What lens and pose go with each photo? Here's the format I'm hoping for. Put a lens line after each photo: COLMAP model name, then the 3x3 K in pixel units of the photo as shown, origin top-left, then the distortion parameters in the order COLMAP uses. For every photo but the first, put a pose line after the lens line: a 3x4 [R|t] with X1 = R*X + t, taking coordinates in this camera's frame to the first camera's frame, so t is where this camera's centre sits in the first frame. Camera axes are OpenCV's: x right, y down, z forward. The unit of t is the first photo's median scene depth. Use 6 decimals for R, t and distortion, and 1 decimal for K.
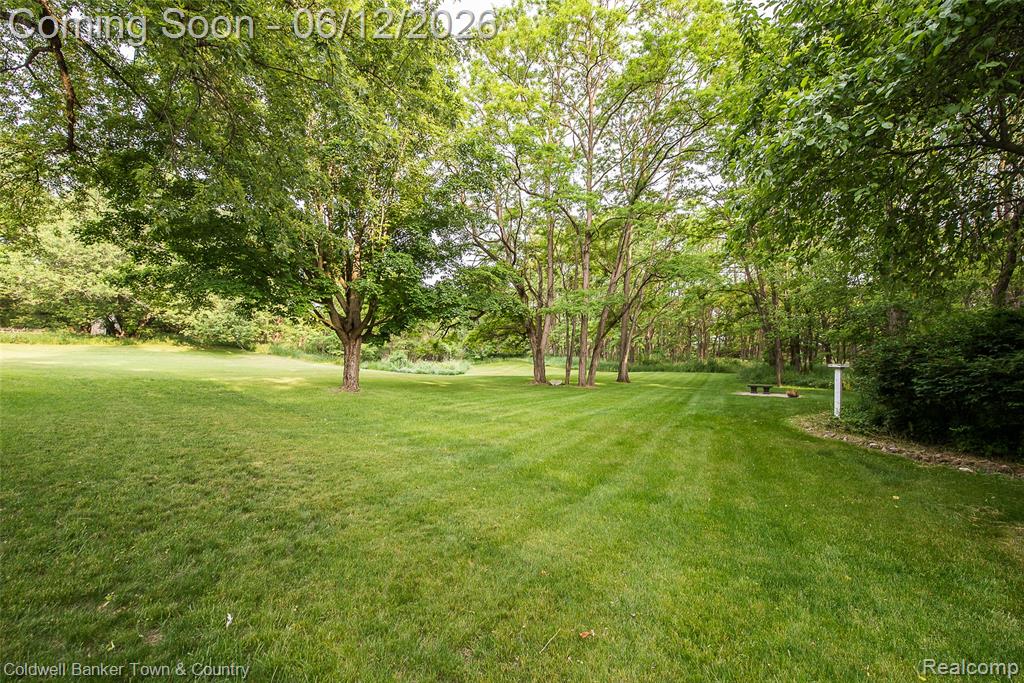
lens RADIAL K [[428.6, 0, 509.3], [0, 428.6, 357.7], [0, 0, 1]] dist [-0.039760, -0.000213]
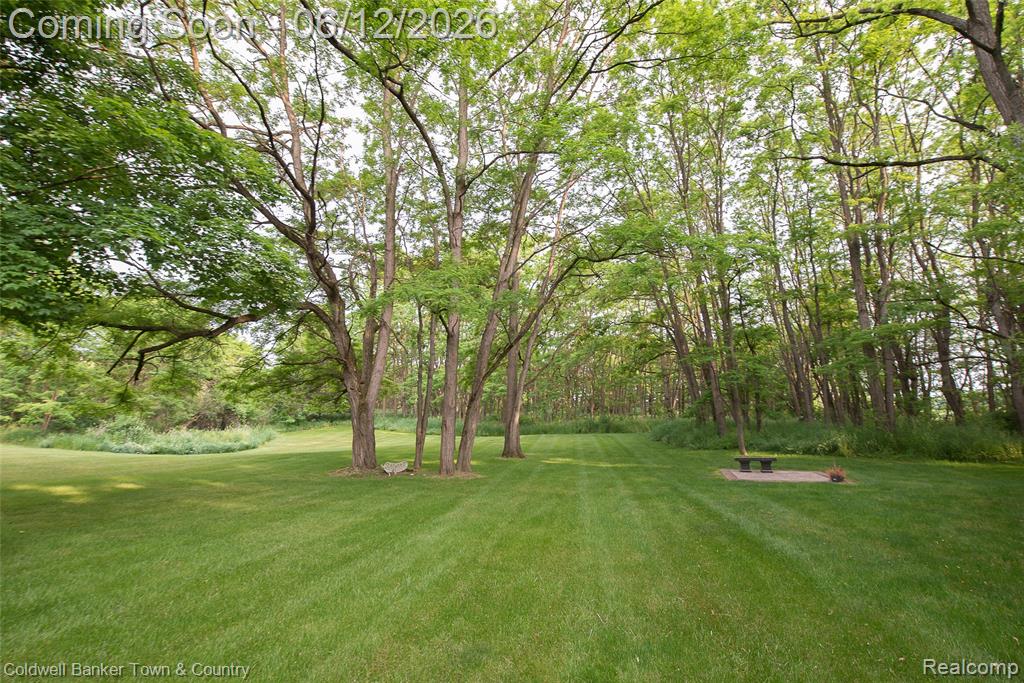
lens RADIAL K [[455.2, 0, 512.0], [0, 455.2, 341.5], [0, 0, 1]] dist [-0.001748, -0.000558]
pose [[0.946076, 0.029768, 0.322574, 0.053754], [0.024510, 0.986337, -0.162906, 0.001186], [-0.323016, 0.162027, 0.932420, 0.374553]]
